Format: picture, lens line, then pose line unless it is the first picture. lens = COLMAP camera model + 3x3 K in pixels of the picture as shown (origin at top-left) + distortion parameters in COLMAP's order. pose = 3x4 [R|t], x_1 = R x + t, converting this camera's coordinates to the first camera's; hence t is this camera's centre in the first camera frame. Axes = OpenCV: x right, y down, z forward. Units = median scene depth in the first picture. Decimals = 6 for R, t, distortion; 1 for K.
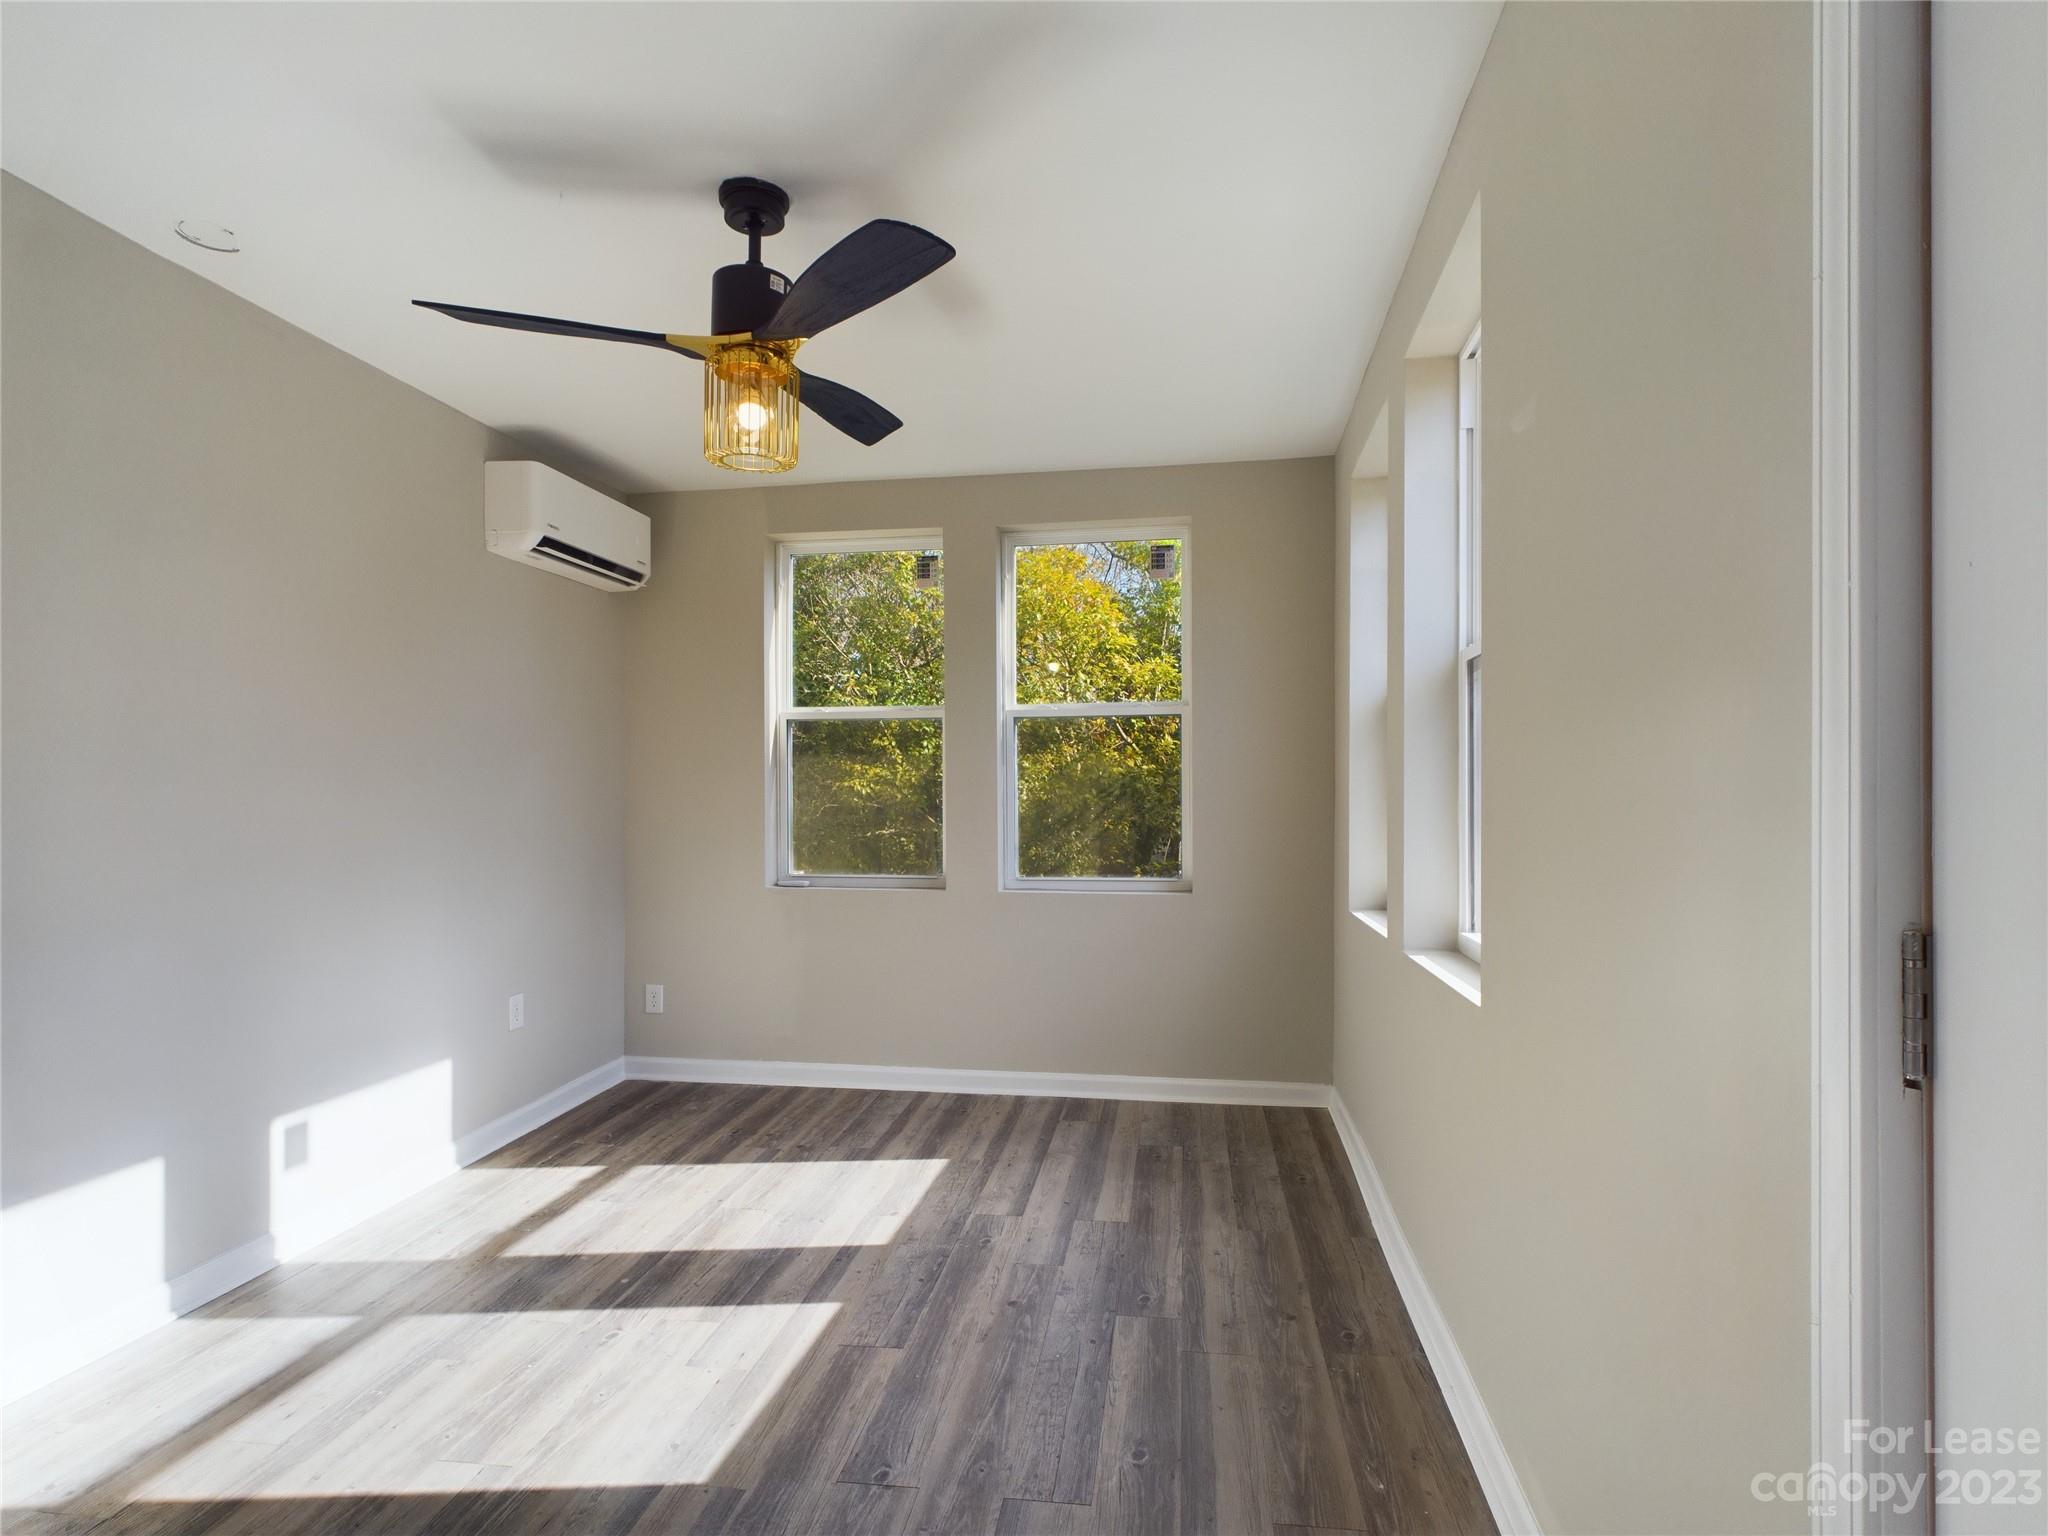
lens RADIAL K [[1064.2, 0, 1023.0], [0, 1064.2, 791.0], [0, 0, 1]] dist [-0.000043, 0.000532]
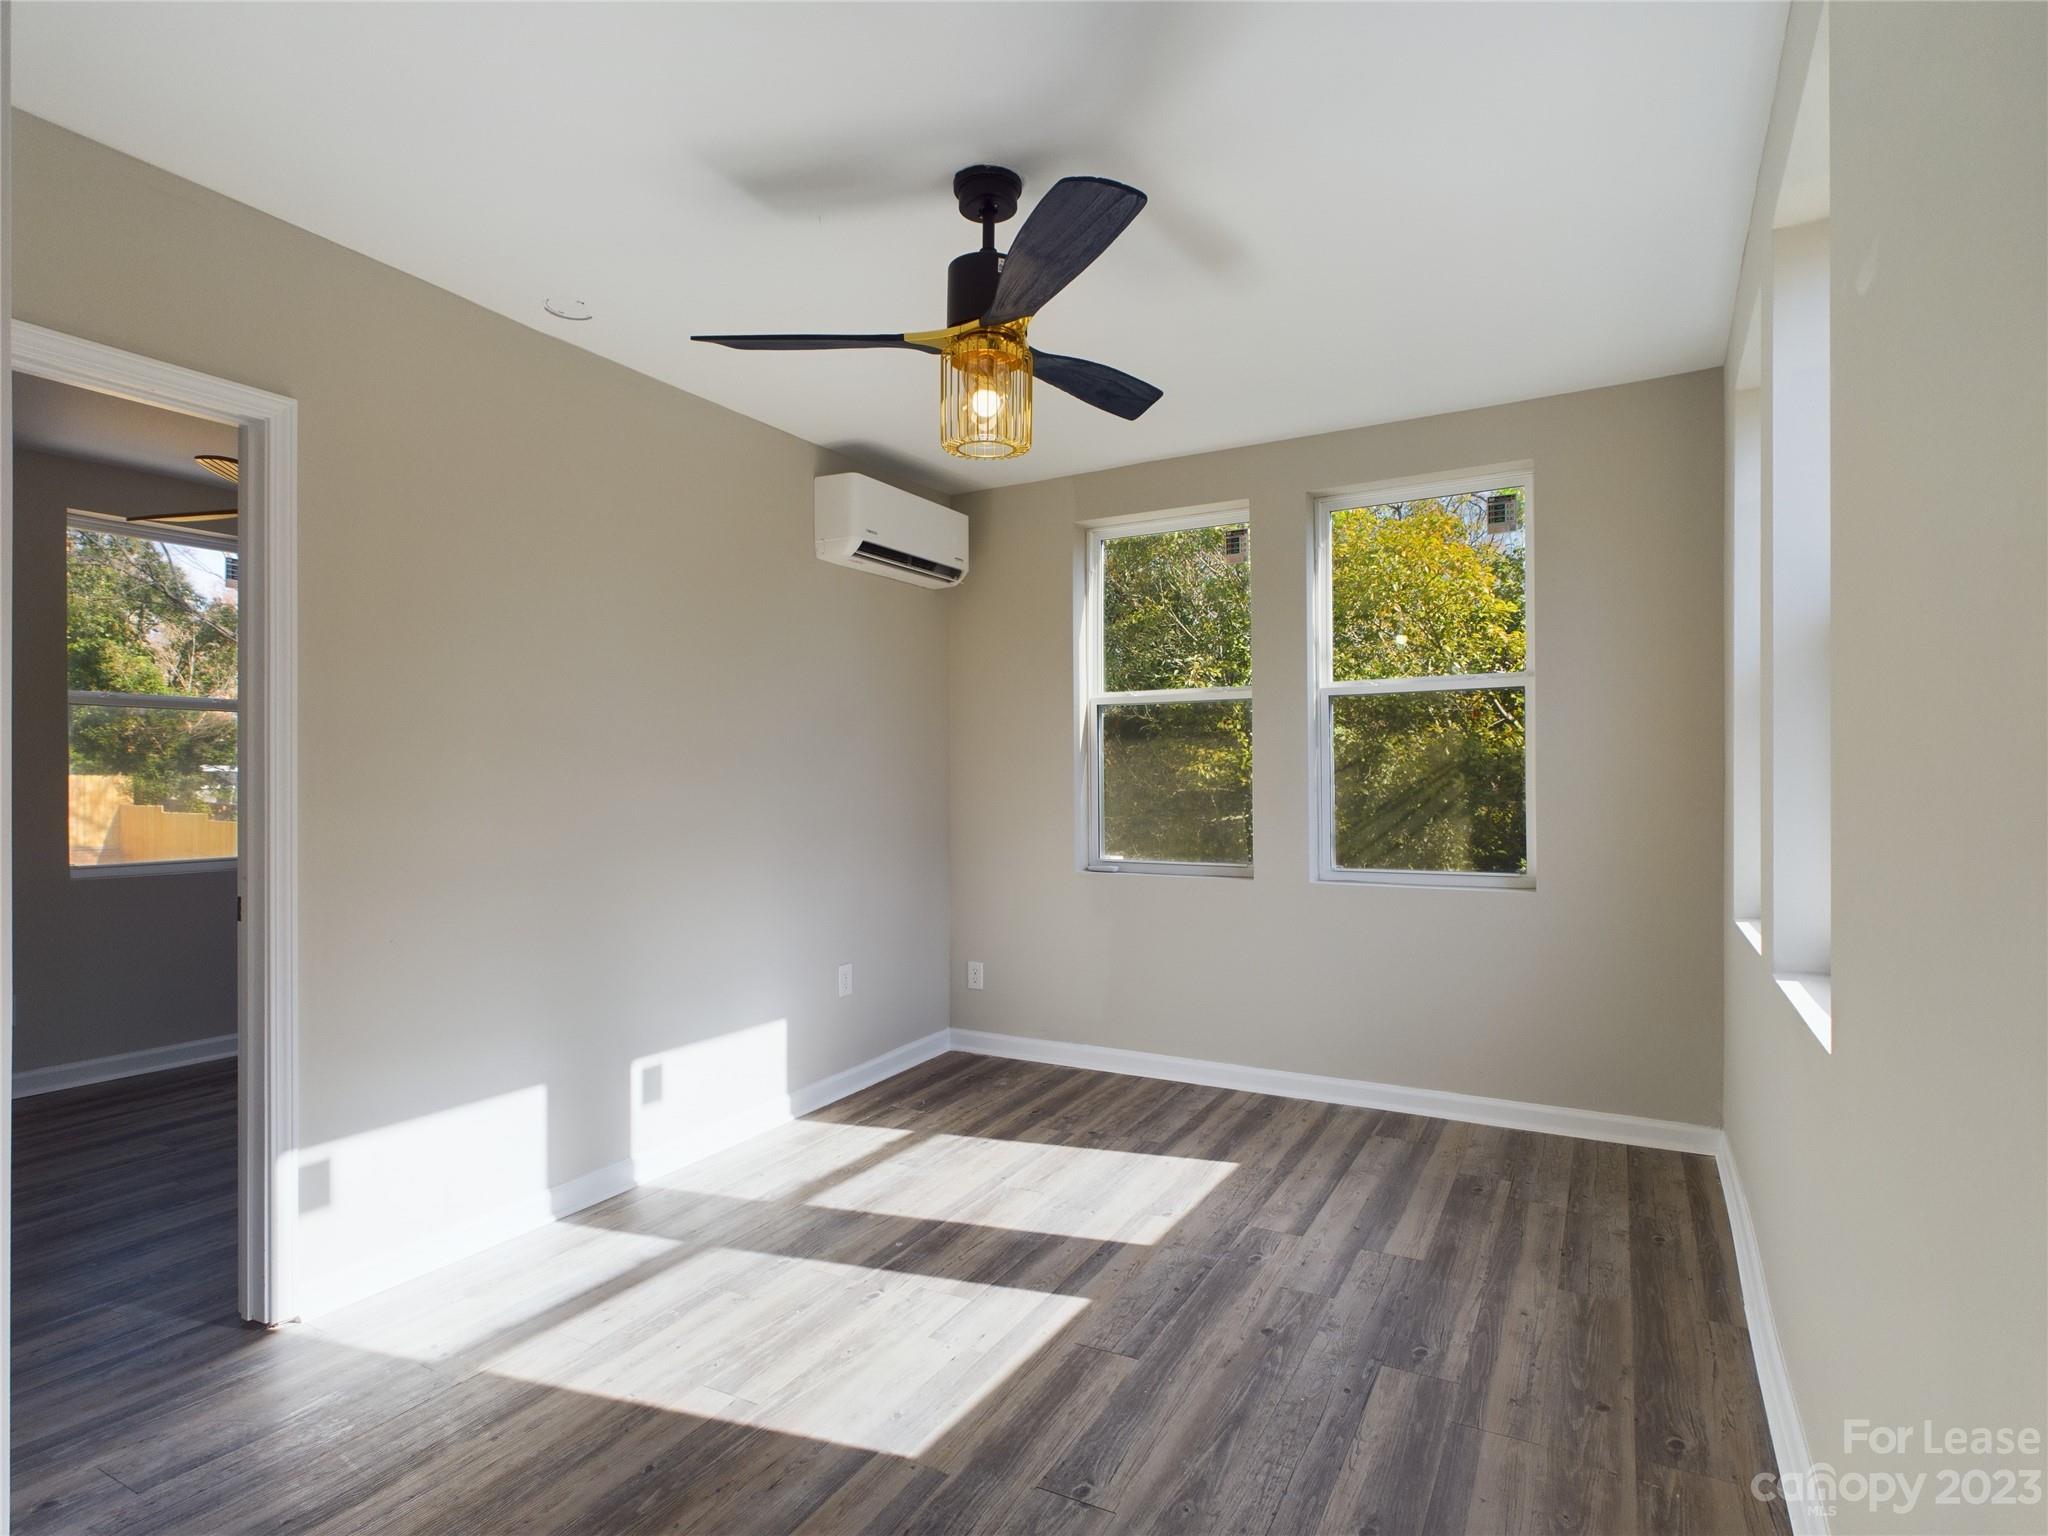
lens RADIAL K [[1065.9, 0, 1021.2], [0, 1065.9, 779.1], [0, 0, 1]] dist [-0.000574, 0.000158]
pose [[0.938732, -0.003336, -0.344631, 0.095620], [0.004492, 0.999987, 0.002555, -0.000347], [0.344617, -0.003947, 0.938735, 0.053317]]
